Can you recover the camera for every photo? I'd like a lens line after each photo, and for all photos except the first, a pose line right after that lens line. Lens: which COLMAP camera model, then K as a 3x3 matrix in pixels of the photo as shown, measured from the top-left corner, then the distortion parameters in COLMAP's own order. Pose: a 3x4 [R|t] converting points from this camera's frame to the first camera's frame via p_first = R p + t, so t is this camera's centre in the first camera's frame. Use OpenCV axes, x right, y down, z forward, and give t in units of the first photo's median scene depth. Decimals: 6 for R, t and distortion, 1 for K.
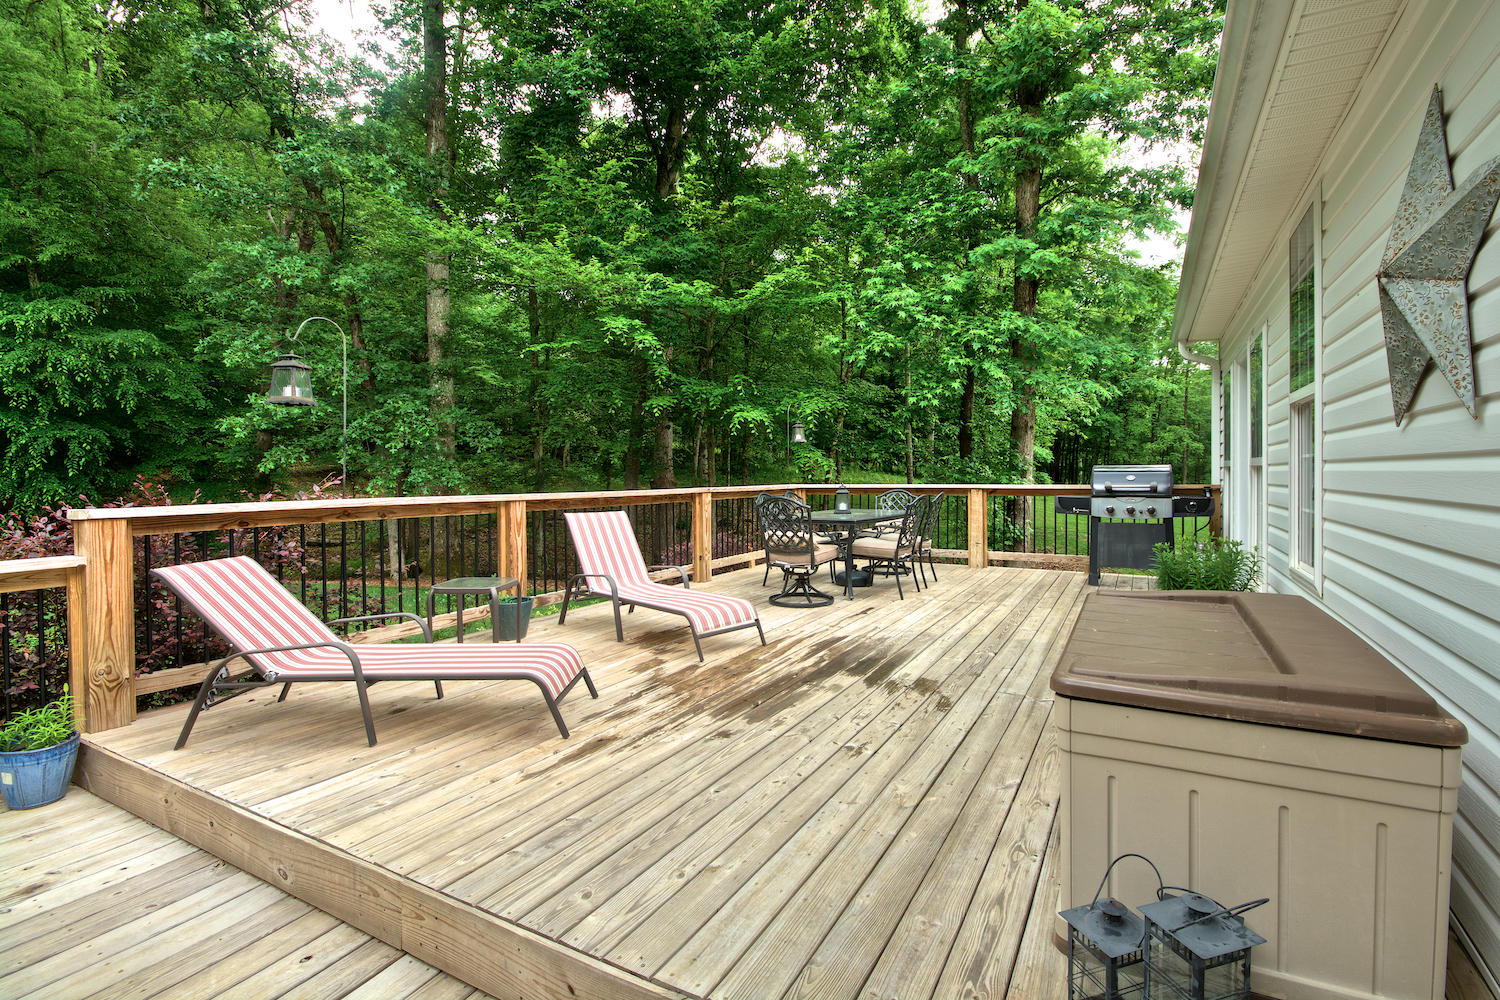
lens RADIAL K [[708.6, 0, 752.9], [0, 708.6, 490.7], [0, 0, 1]] dist [0.000216, 0.000014]
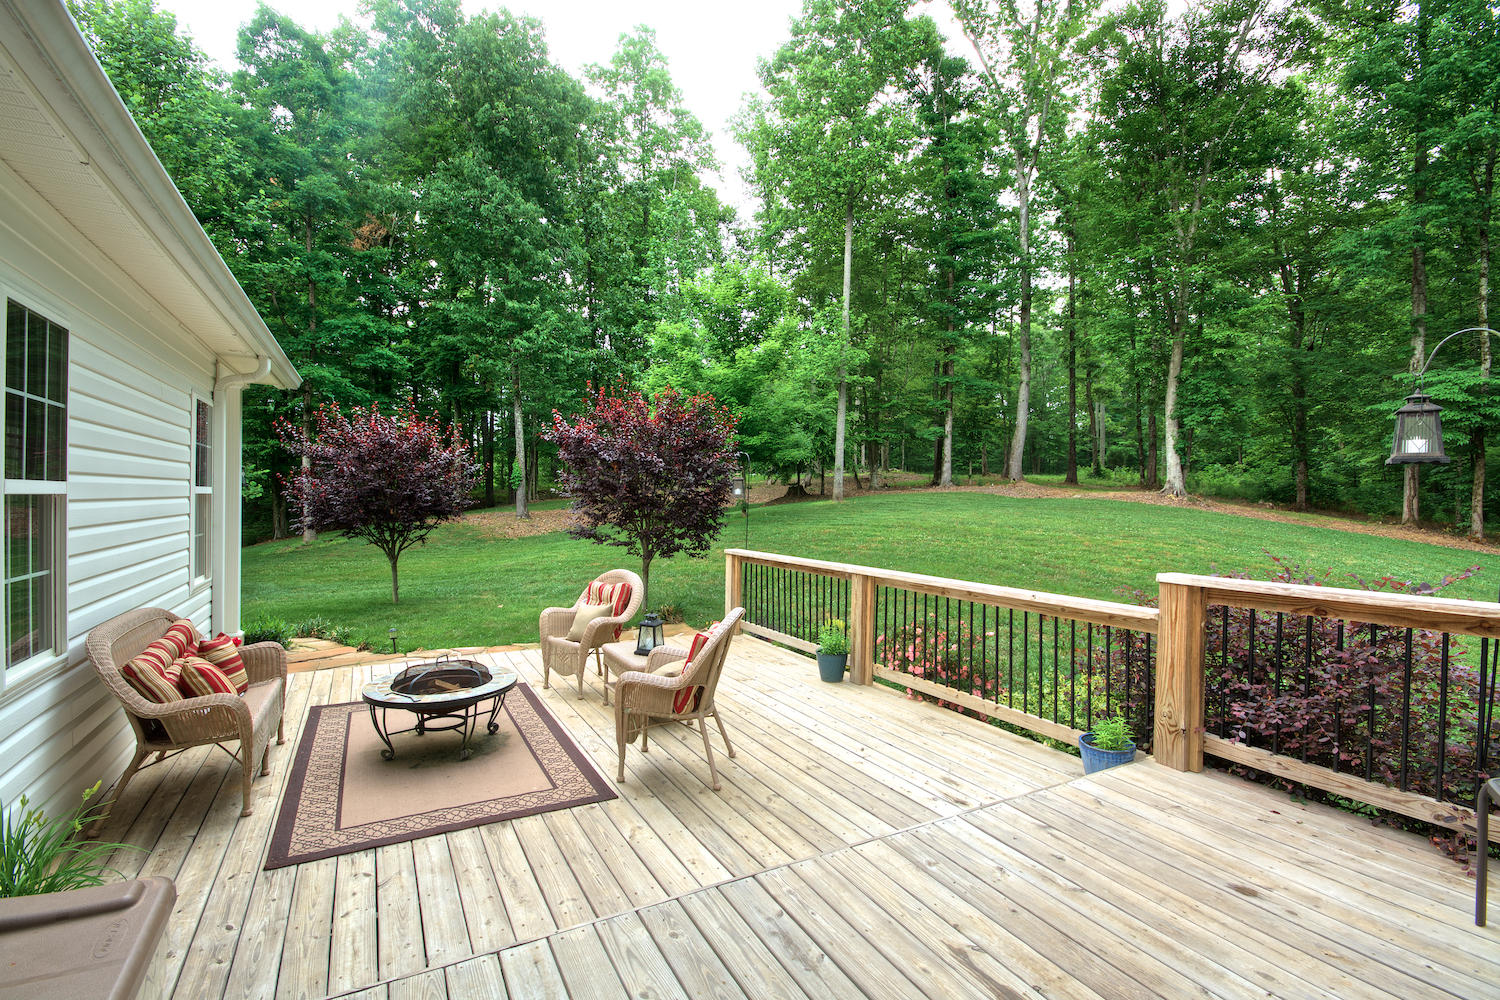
lens RADIAL K [[659.0, 0, 752.2], [0, 659.0, 502.2], [0, 0, 1]] dist [-0.001555, 0.000084]
pose [[-0.509825, -0.002843, -0.860273, 0.432684], [-0.037130, 0.999135, 0.018703, -0.105197], [0.859476, 0.041477, -0.509490, 1.138476]]
